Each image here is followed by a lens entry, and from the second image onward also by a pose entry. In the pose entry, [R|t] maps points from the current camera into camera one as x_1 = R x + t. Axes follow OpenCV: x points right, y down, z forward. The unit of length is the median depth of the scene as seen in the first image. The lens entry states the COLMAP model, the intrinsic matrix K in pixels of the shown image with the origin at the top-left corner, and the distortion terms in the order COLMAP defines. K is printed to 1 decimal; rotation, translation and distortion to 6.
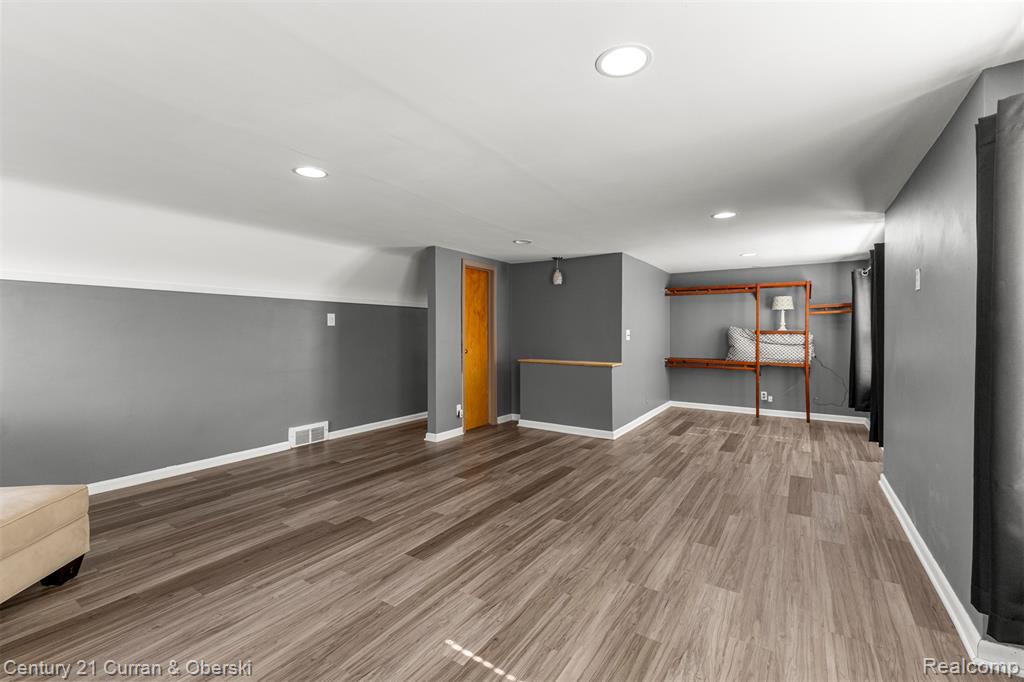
lens RADIAL K [[443.7, 0, 510.9], [0, 443.7, 337.3], [0, 0, 1]] dist [0.007933, -0.000647]
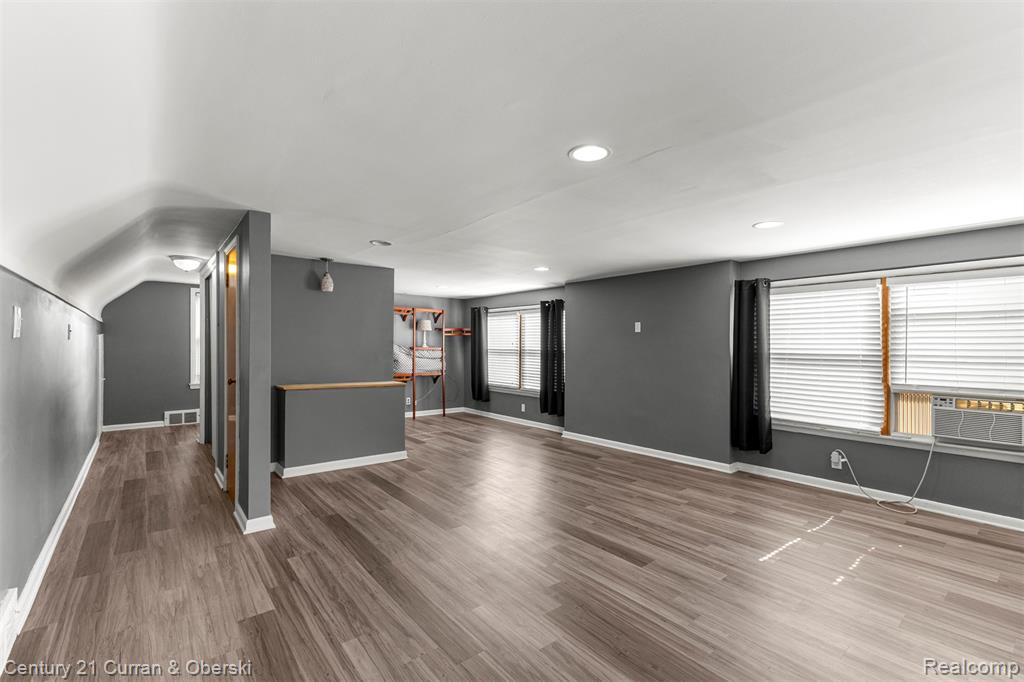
lens RADIAL K [[443.7, 0, 519.8], [0, 443.7, 347.7], [0, 0, 1]] dist [0.007933, -0.000647]
pose [[0.293406, 0.001365, 0.955987, -0.936135], [0.000600, 0.999999, -0.001612, -0.022352], [-0.955988, 0.001046, 0.293405, 0.679367]]
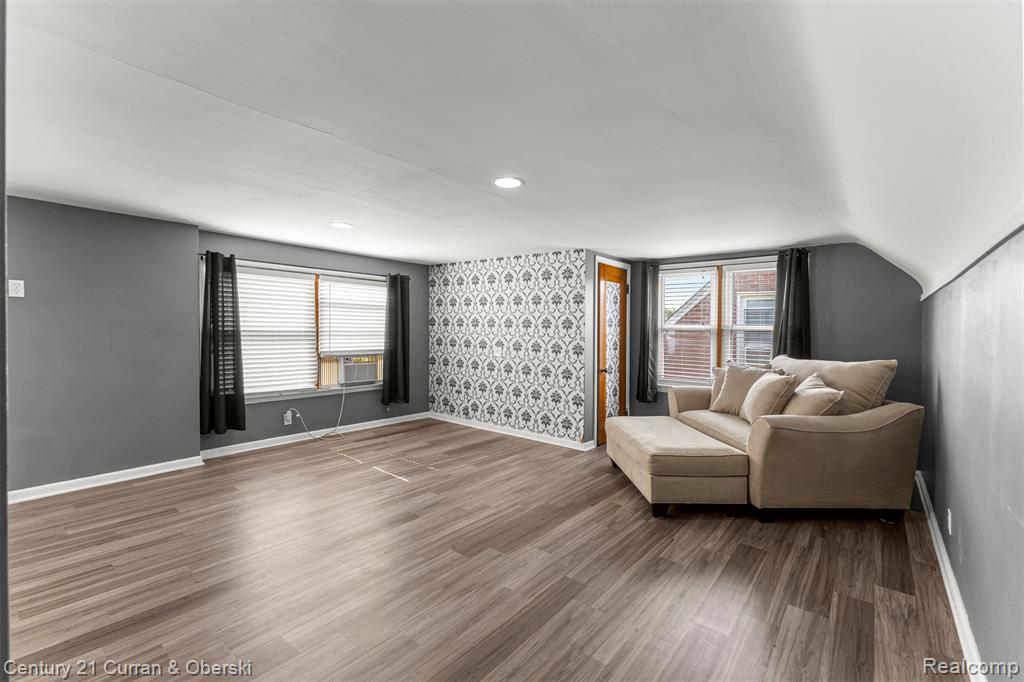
lens RADIAL K [[443.7, 0, 498.7], [0, 443.7, 333.4], [0, 0, 1]] dist [0.007933, -0.000647]
pose [[-0.992327, -0.014849, 0.122749, -0.418982], [-0.012394, 0.999708, 0.020743, -0.035688], [-0.123022, 0.019062, -0.992221, 1.539144]]
